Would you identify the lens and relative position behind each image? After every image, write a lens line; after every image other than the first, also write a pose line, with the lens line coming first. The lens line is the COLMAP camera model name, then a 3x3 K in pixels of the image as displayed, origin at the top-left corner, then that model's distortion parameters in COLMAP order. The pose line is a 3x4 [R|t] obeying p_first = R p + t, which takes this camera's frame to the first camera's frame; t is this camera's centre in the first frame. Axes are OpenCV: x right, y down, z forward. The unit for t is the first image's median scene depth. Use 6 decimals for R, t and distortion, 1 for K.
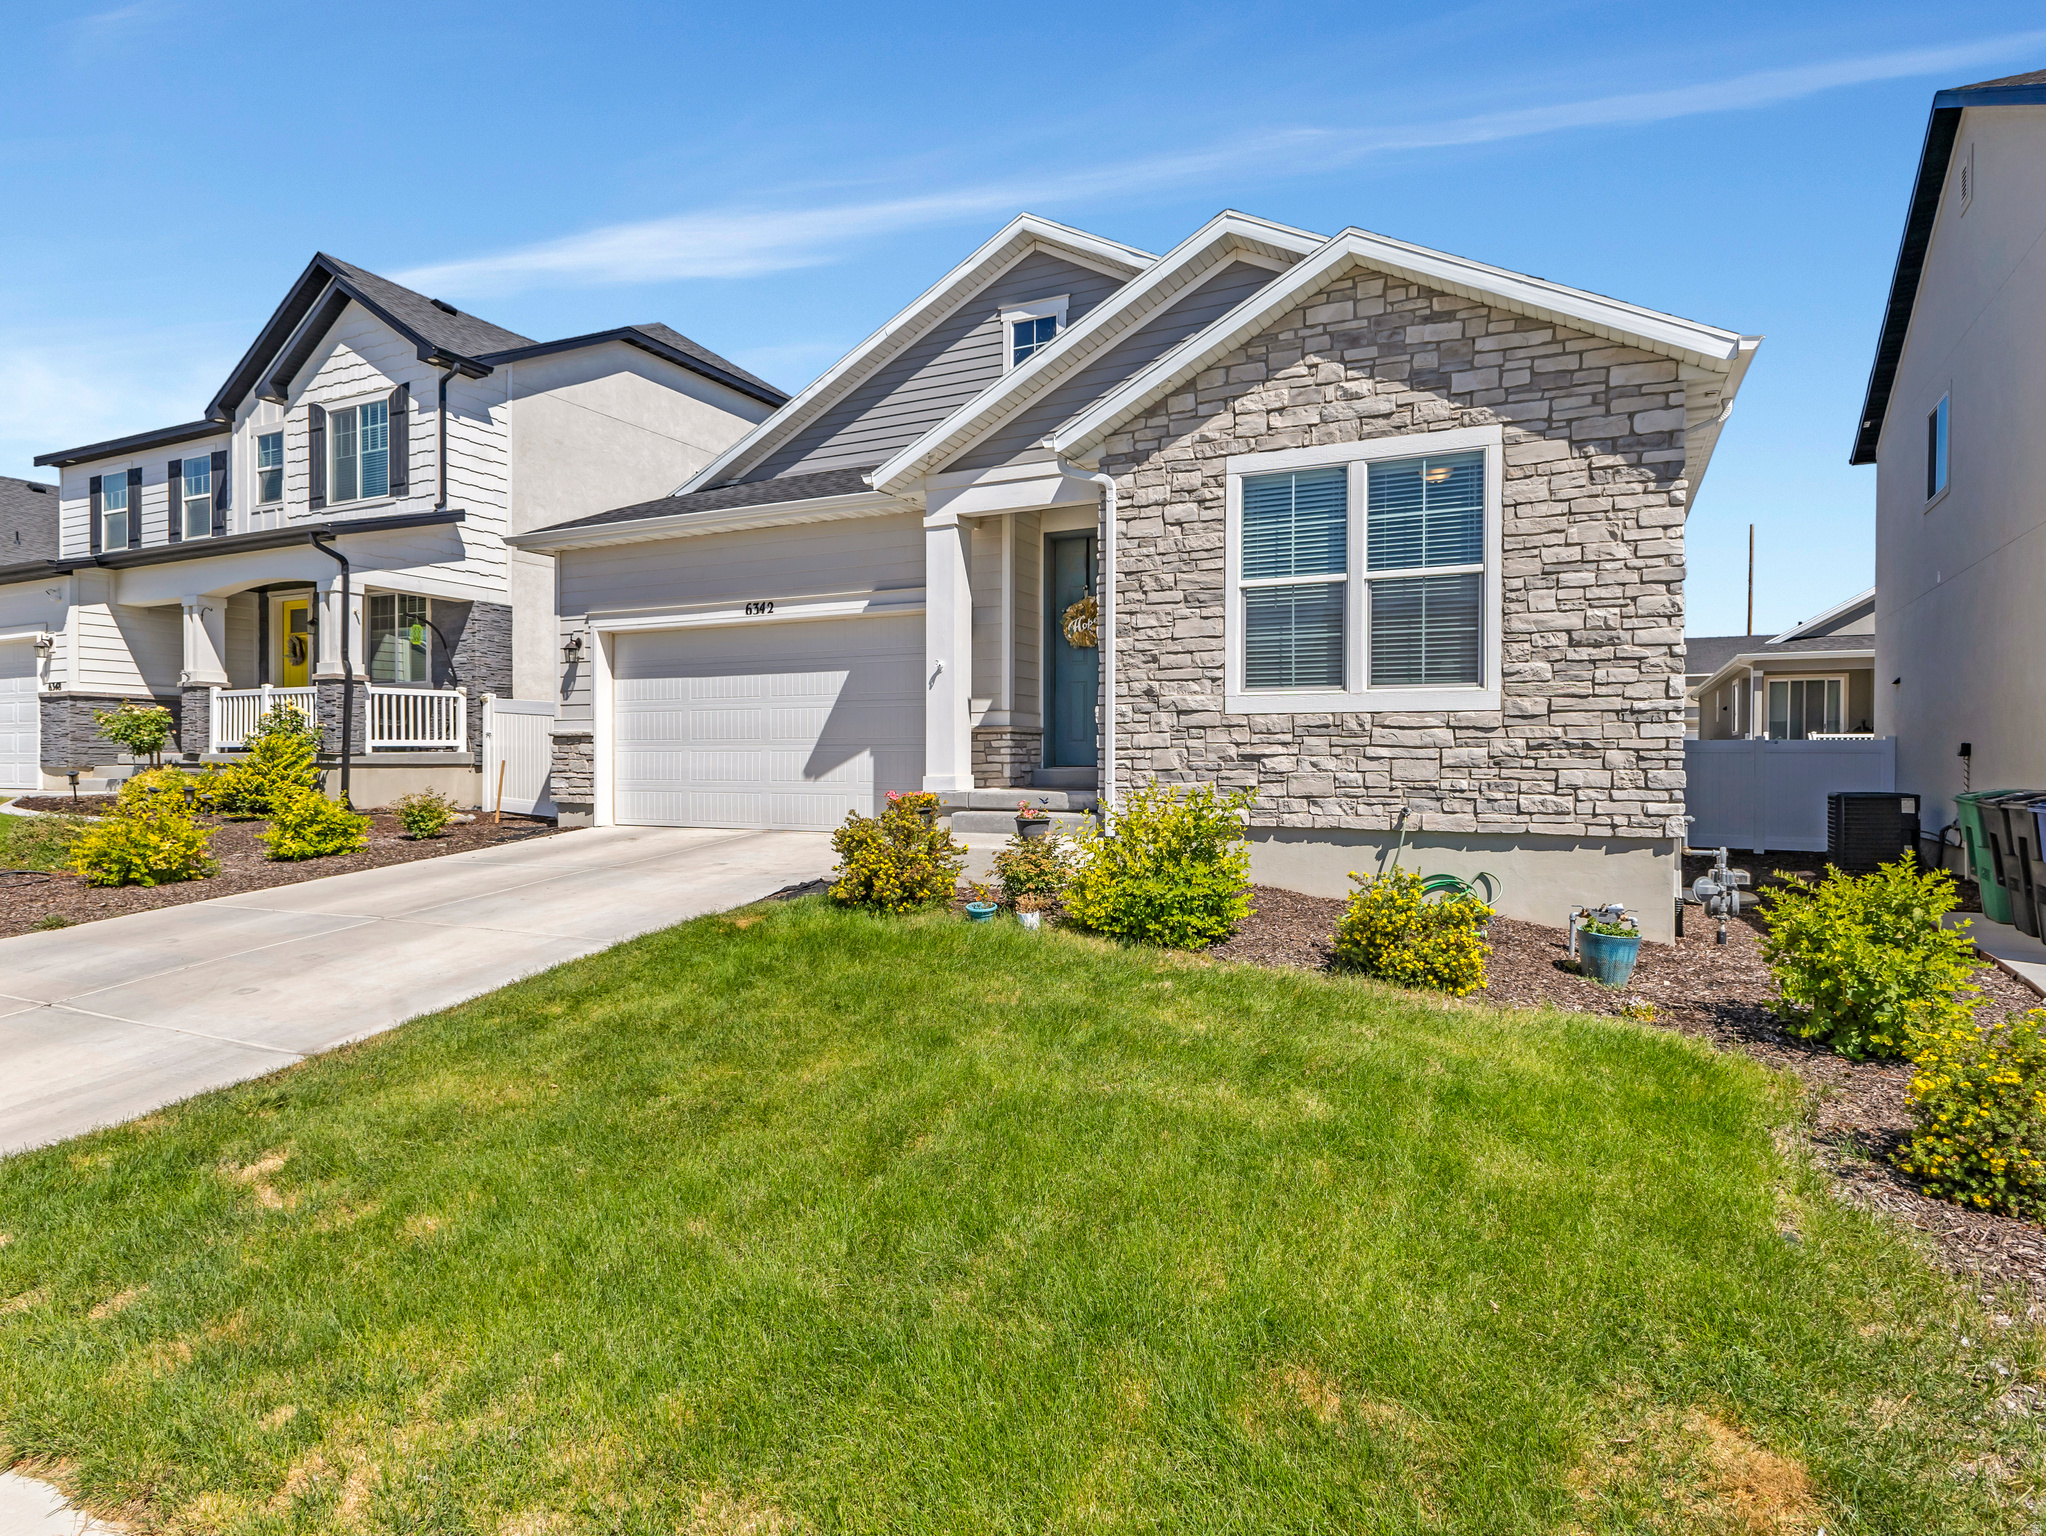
lens RADIAL K [[1080.2, 0, 1001.6], [0, 1080.2, 772.9], [0, 0, 1]] dist [-0.007875, -0.004809]
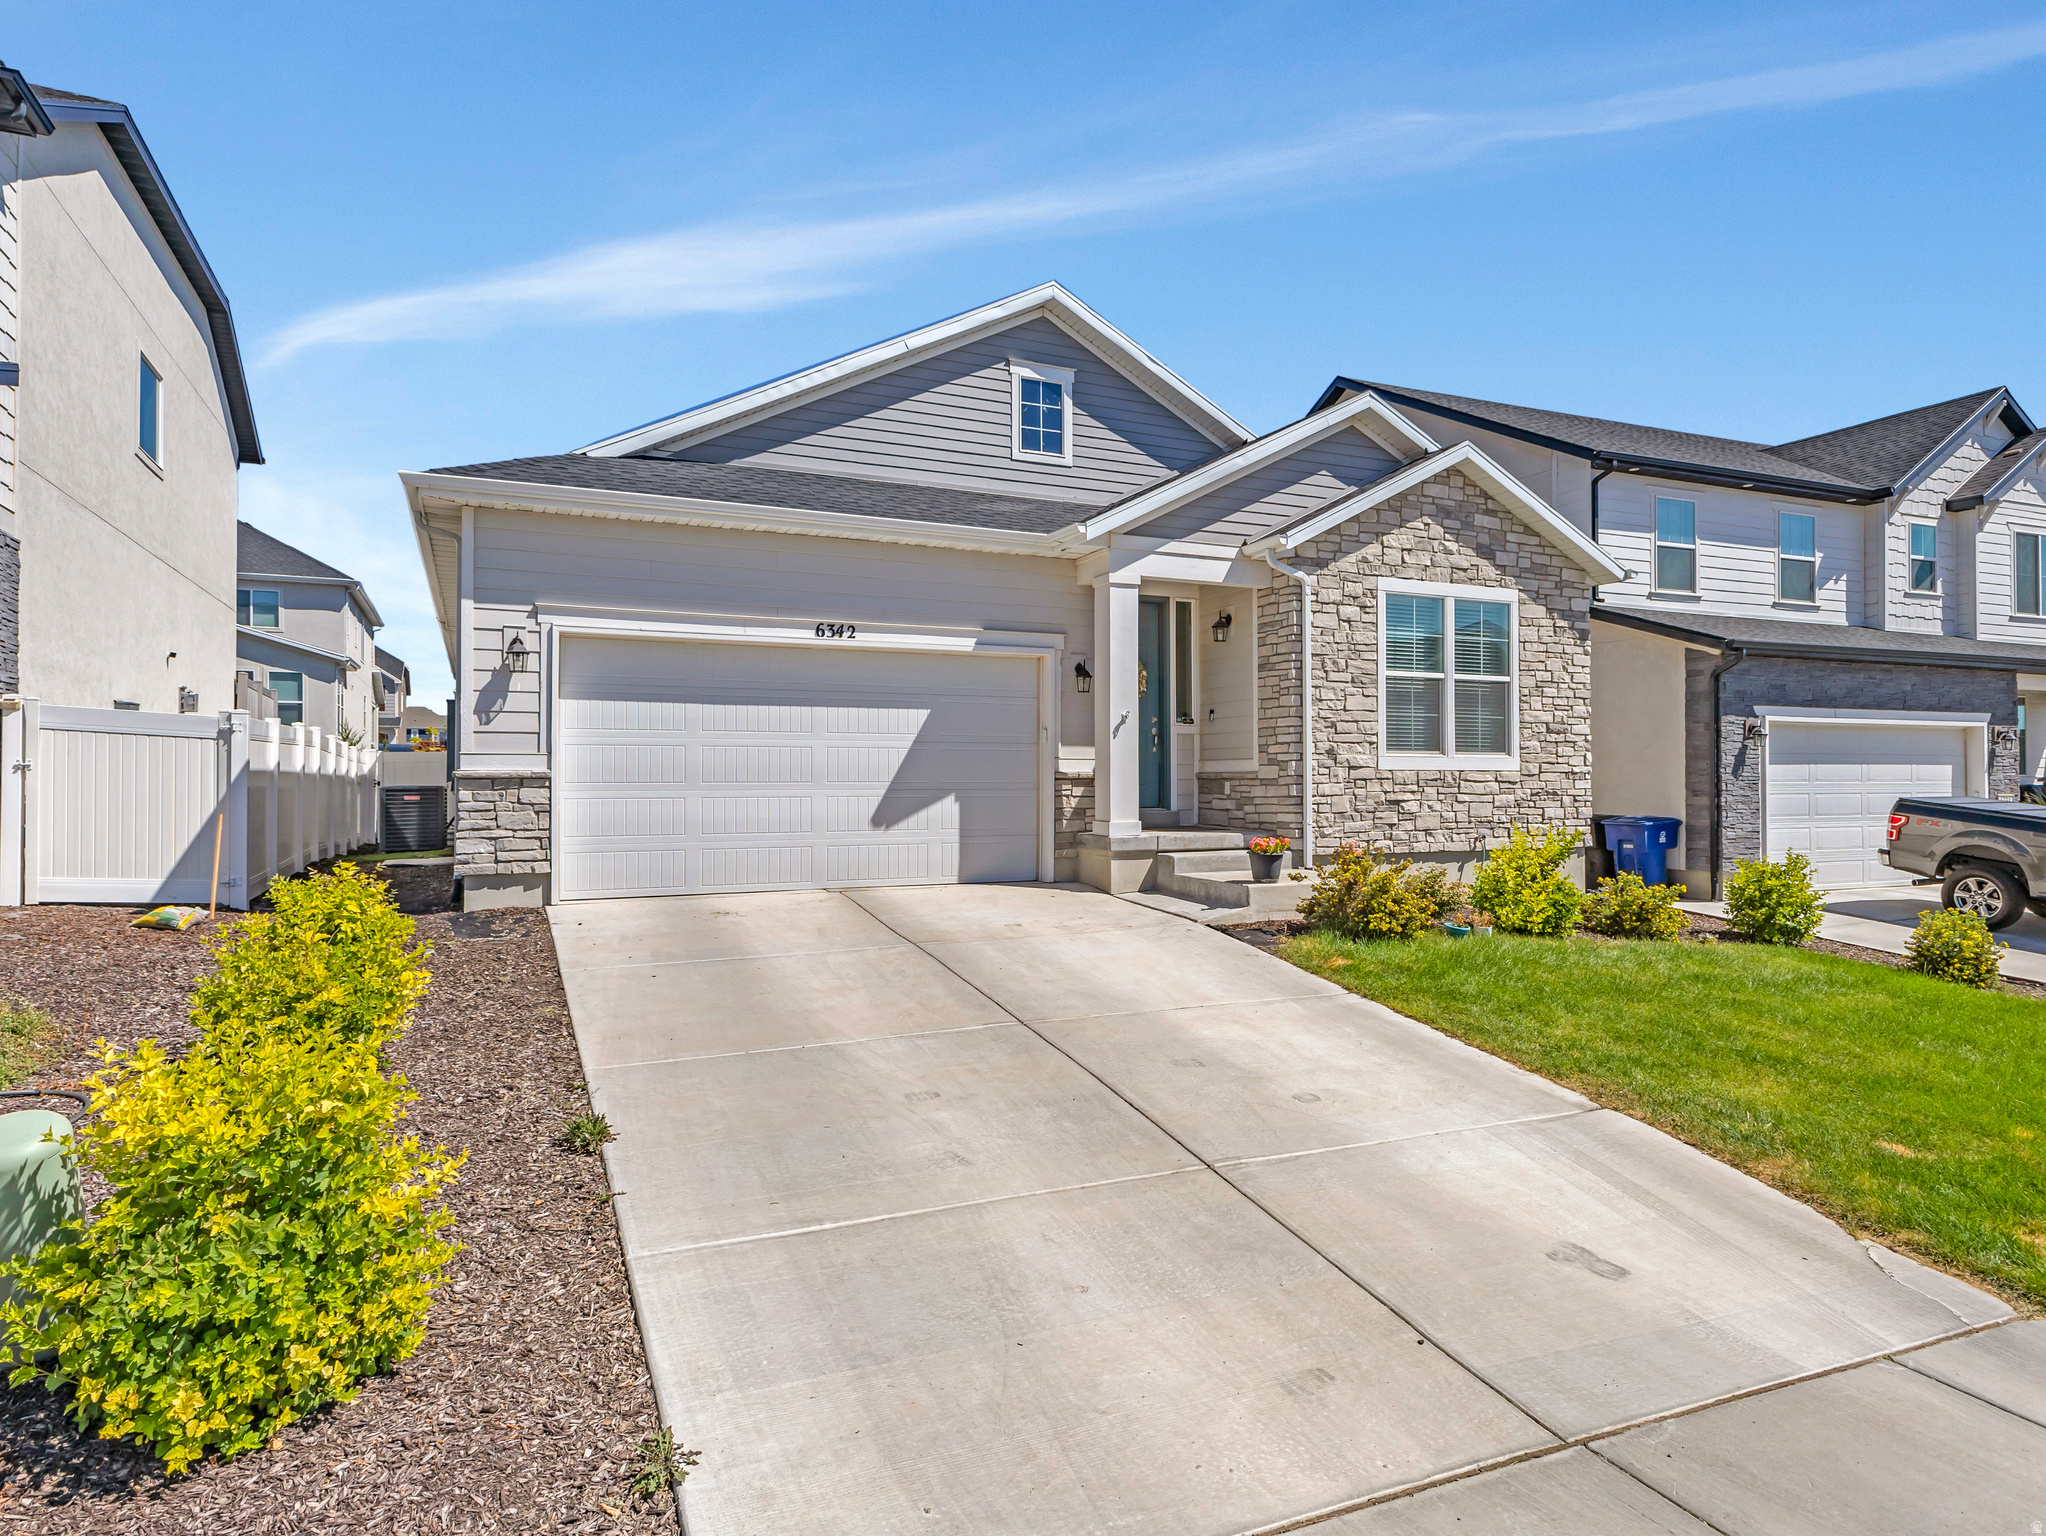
lens RADIAL K [[1161.7, 0, 969.6], [0, 1161.7, 772.9], [0, 0, 1]] dist [0.001212, 0.001450]
pose [[0.647341, 0.002636, 0.762196, -1.178832], [0.011400, 0.999849, -0.013140, -0.036512], [-0.762115, 0.017195, 0.647213, 0.446774]]
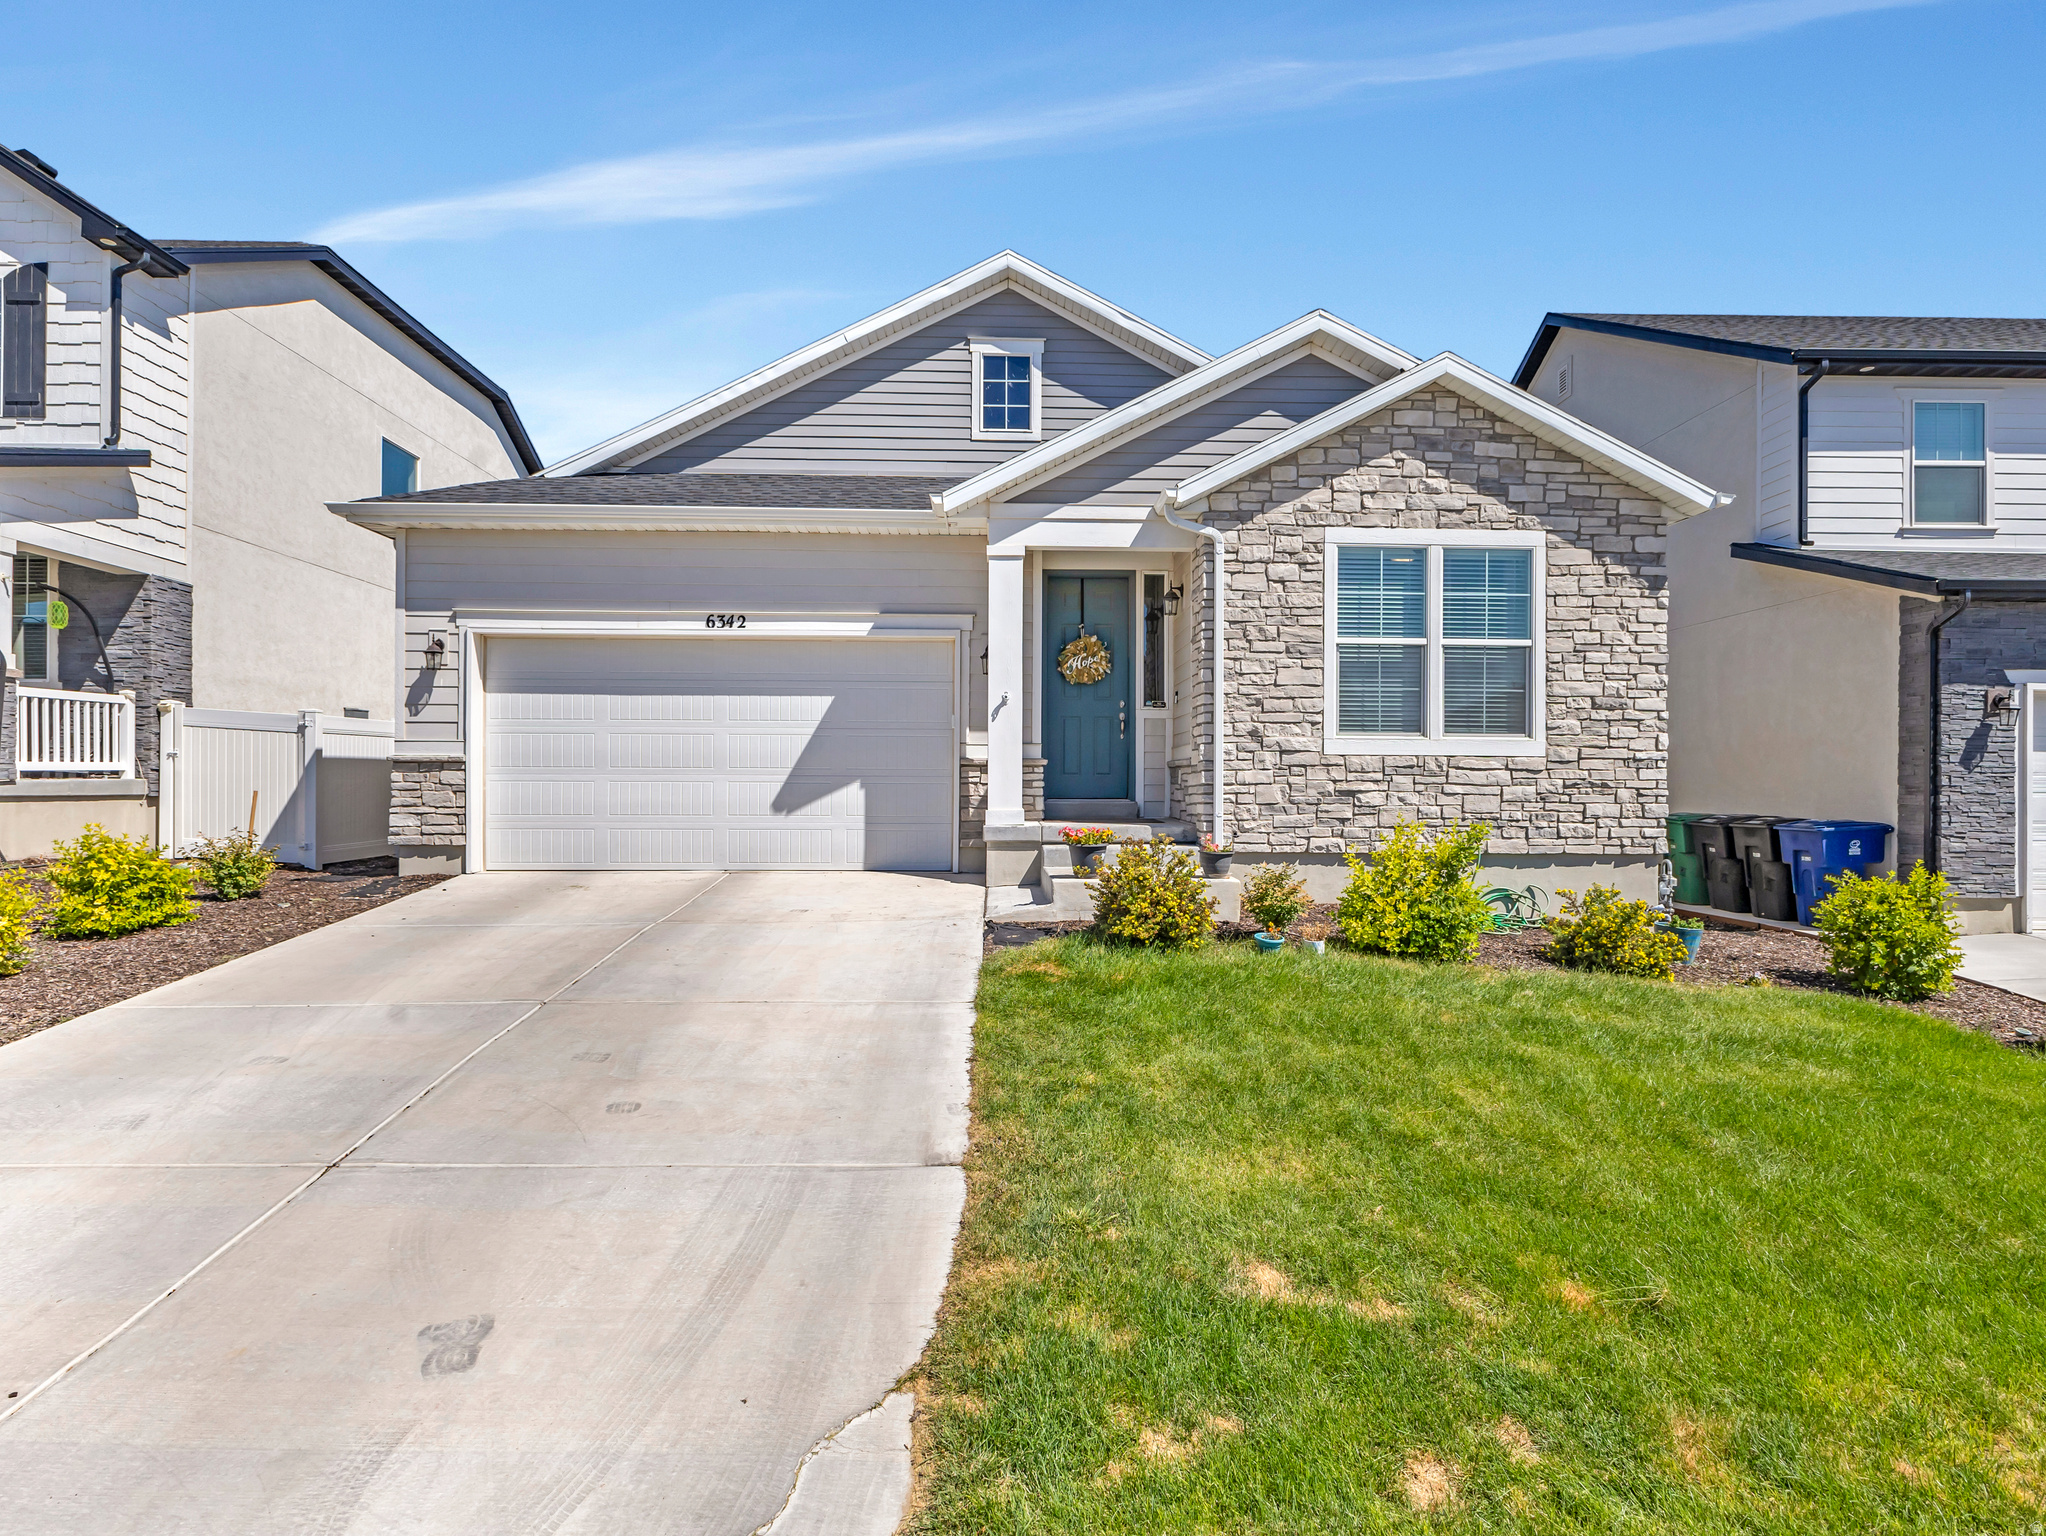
lens RADIAL K [[1080.2, 0, 979.4], [0, 1080.2, 786.3], [0, 0, 1]] dist [-0.007875, -0.004809]
pose [[0.887035, 0.002932, 0.461693, -0.617462], [0.002018, 0.999946, -0.010227, -0.010204], [-0.461698, 0.010003, 0.886981, 0.161905]]
